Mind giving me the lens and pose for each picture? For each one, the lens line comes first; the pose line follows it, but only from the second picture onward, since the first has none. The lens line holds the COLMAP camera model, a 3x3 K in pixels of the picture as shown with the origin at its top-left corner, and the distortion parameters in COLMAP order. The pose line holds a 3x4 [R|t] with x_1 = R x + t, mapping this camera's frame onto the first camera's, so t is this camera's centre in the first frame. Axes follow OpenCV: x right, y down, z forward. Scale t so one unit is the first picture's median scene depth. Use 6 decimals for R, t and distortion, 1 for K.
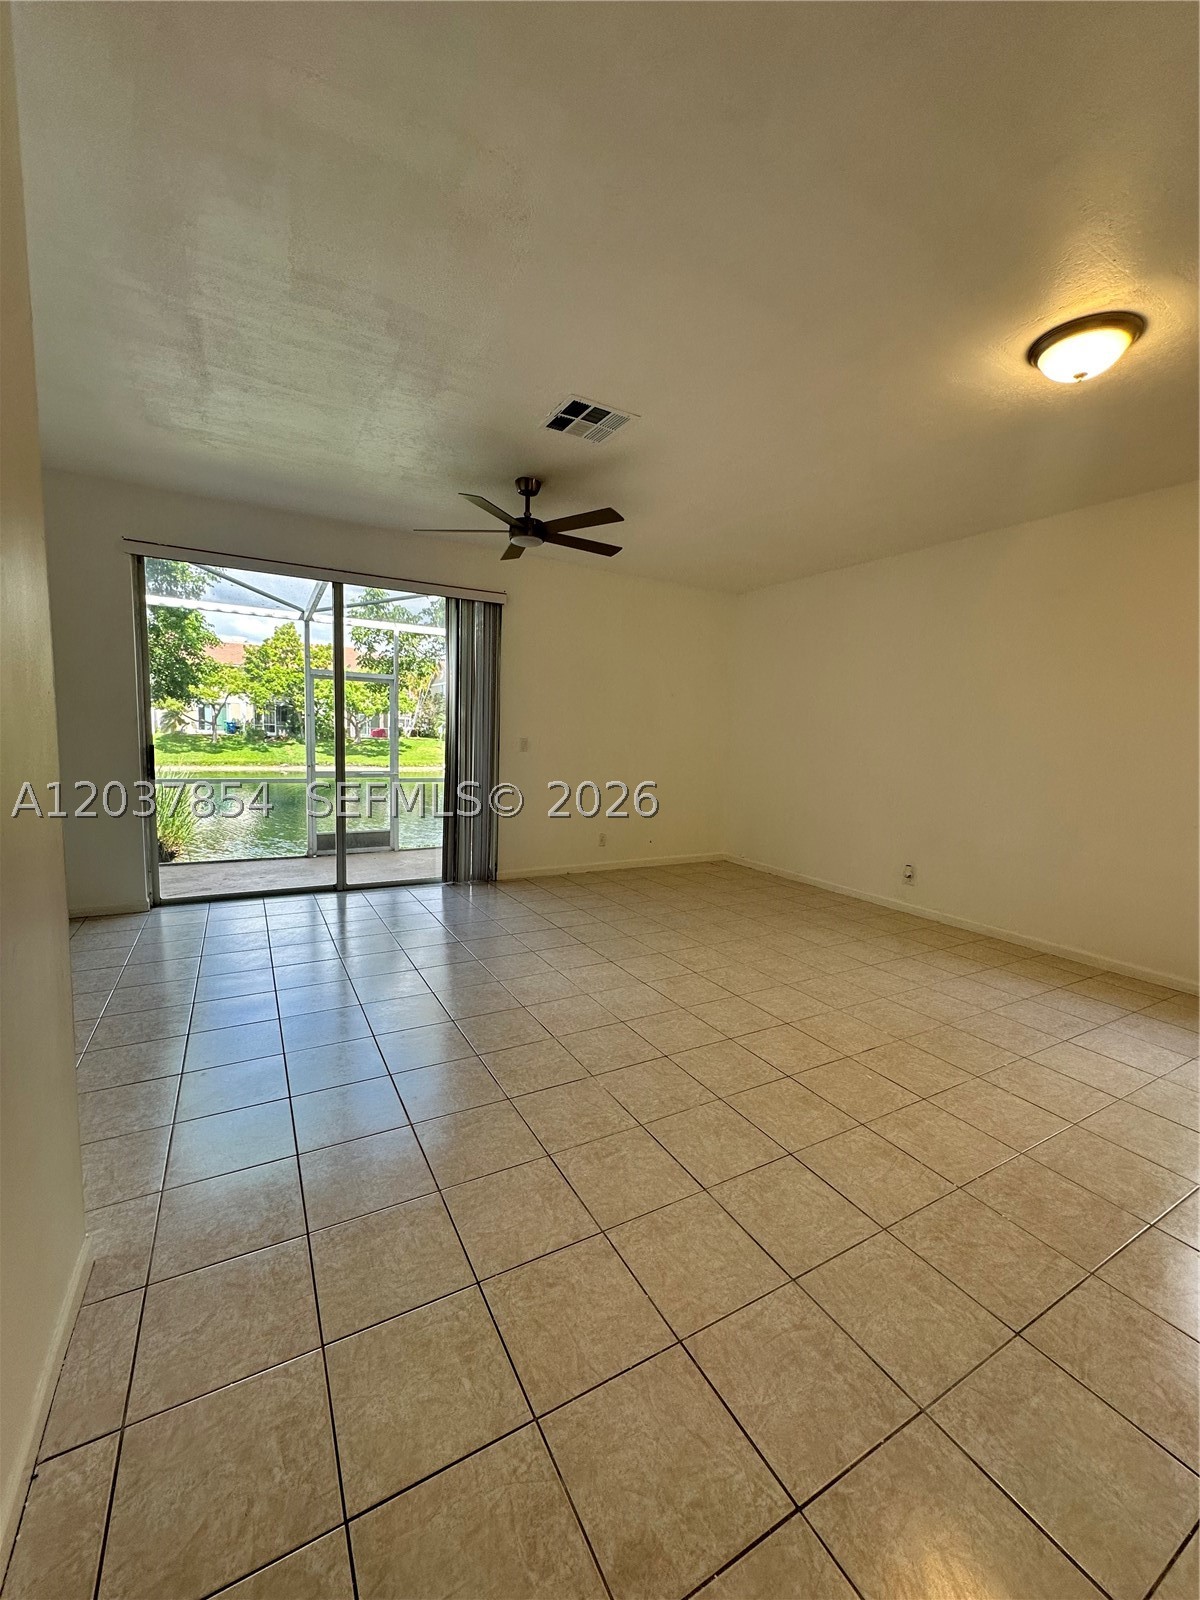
lens RADIAL K [[641.0, 0, 605.8], [0, 641.0, 800.9], [0, 0, 1]] dist [-0.006408, 0.001131]
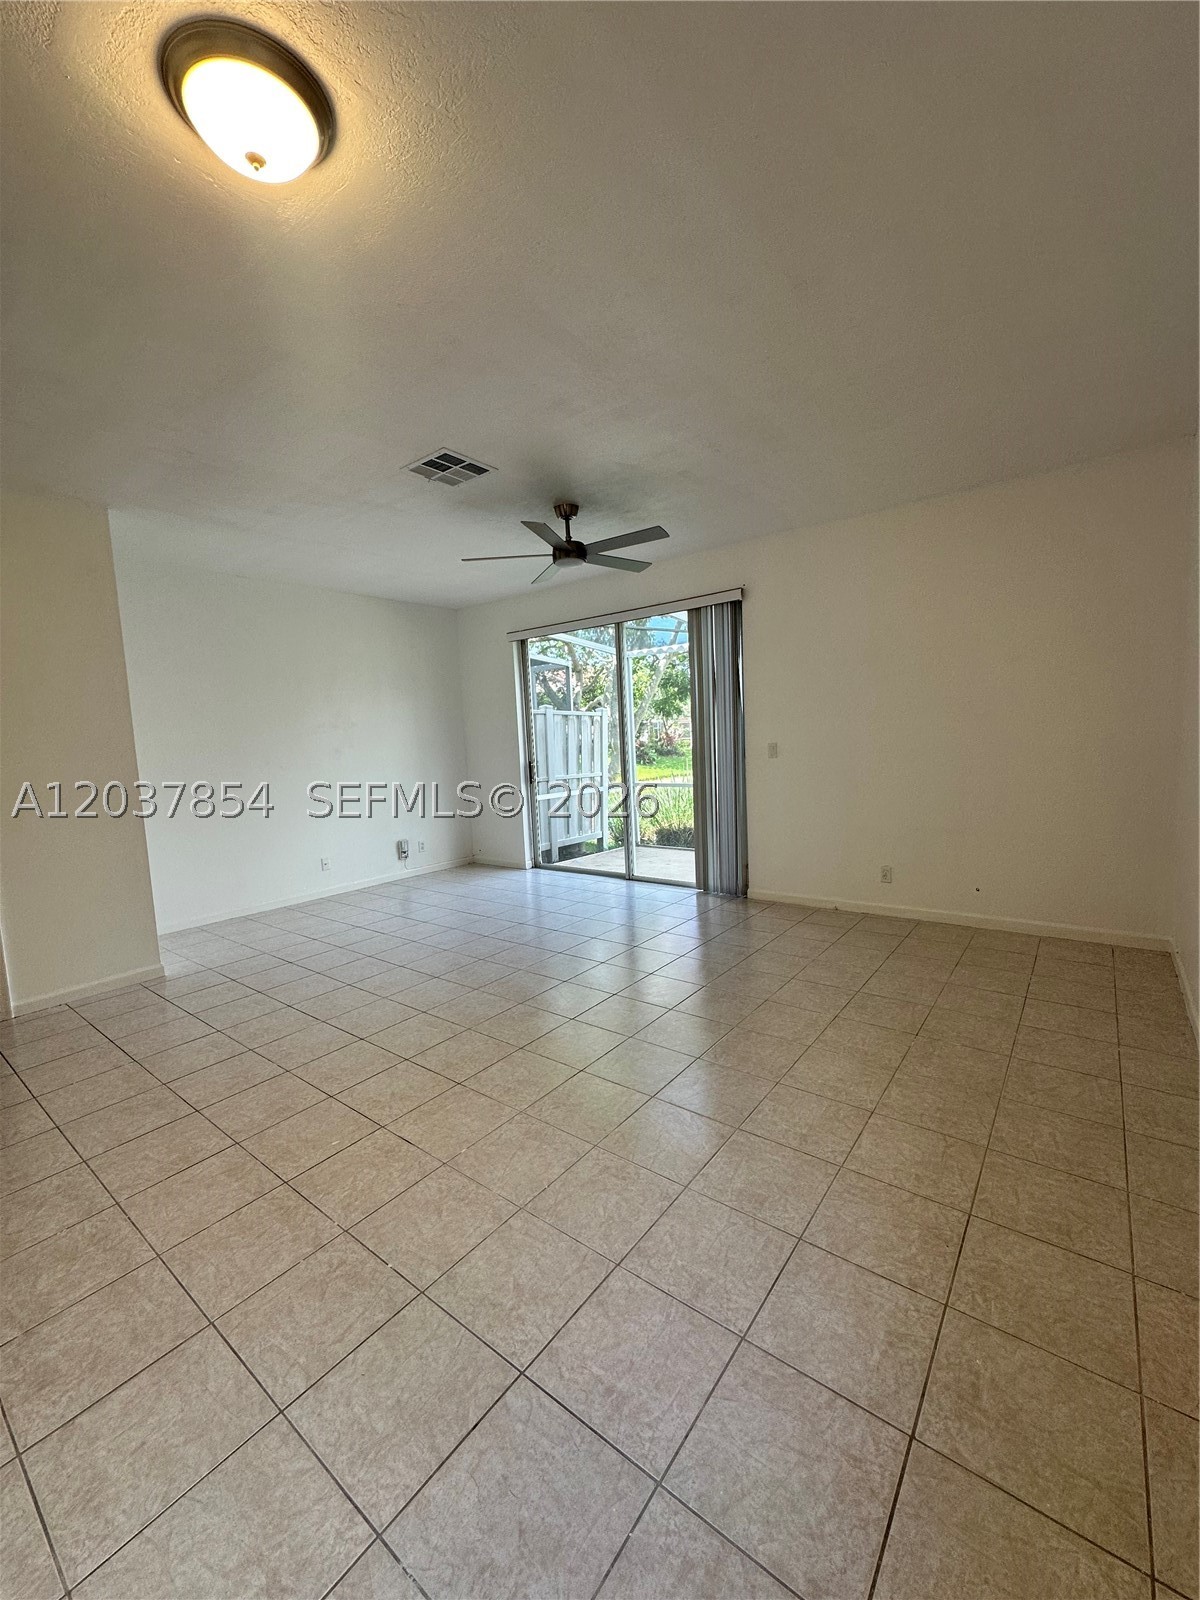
lens RADIAL K [[641.0, 0, 598.6], [0, 641.0, 802.1], [0, 0, 1]] dist [-0.006408, 0.001131]
pose [[0.378965, 0.042280, -0.924445, 0.618683], [-0.043835, 0.998655, 0.027704, -0.031799], [0.924372, 0.030025, 0.380308, 0.460400]]
